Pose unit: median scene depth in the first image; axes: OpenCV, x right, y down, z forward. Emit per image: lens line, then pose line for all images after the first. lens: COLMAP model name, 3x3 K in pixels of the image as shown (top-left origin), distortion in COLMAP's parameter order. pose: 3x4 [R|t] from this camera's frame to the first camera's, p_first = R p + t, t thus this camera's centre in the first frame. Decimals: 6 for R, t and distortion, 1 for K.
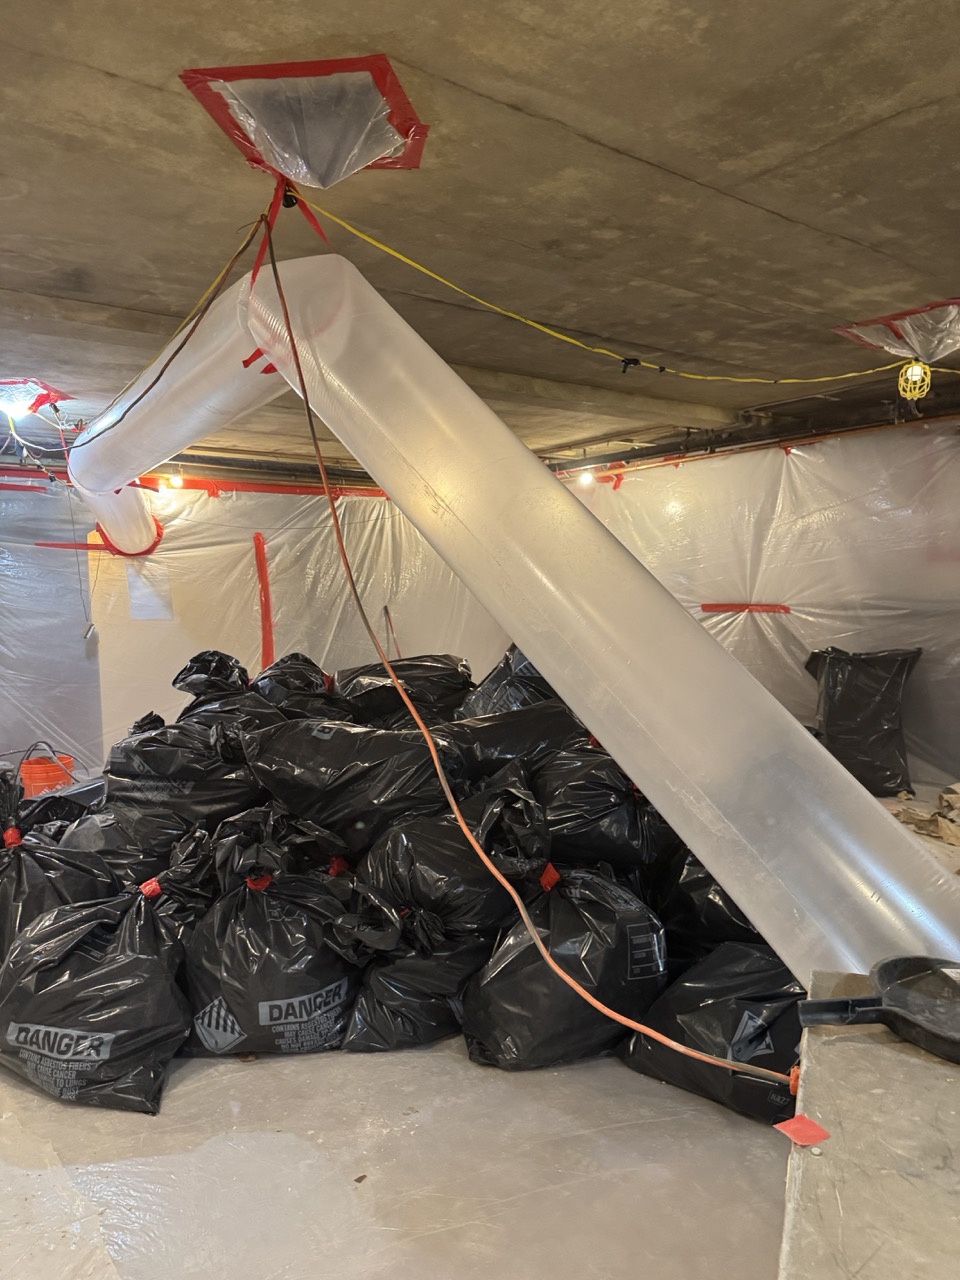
lens RADIAL K [[913.0, 0, 480.0], [0, 913.0, 640.0], [0, 0, 1]] dist [0.035832, -0.040696]
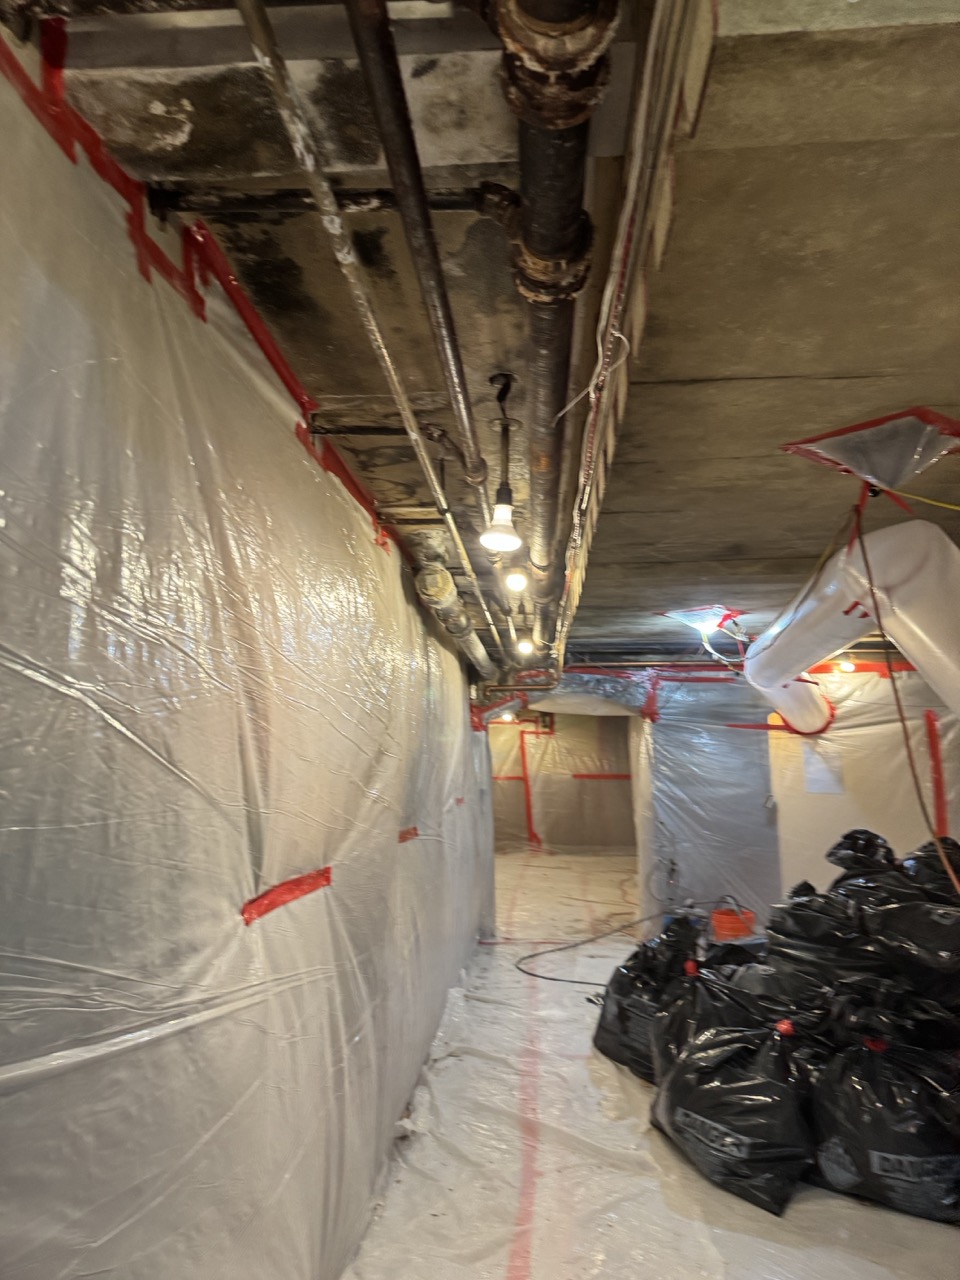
lens RADIAL K [[913.0, 0, 480.0], [0, 913.0, 640.0], [0, 0, 1]] dist [0.035832, -0.040696]
pose [[0.742528, -0.062900, -0.666856, 0.155948], [-0.053929, 0.986735, -0.153121, -0.025558], [0.667641, 0.149660, 0.729286, -0.200516]]
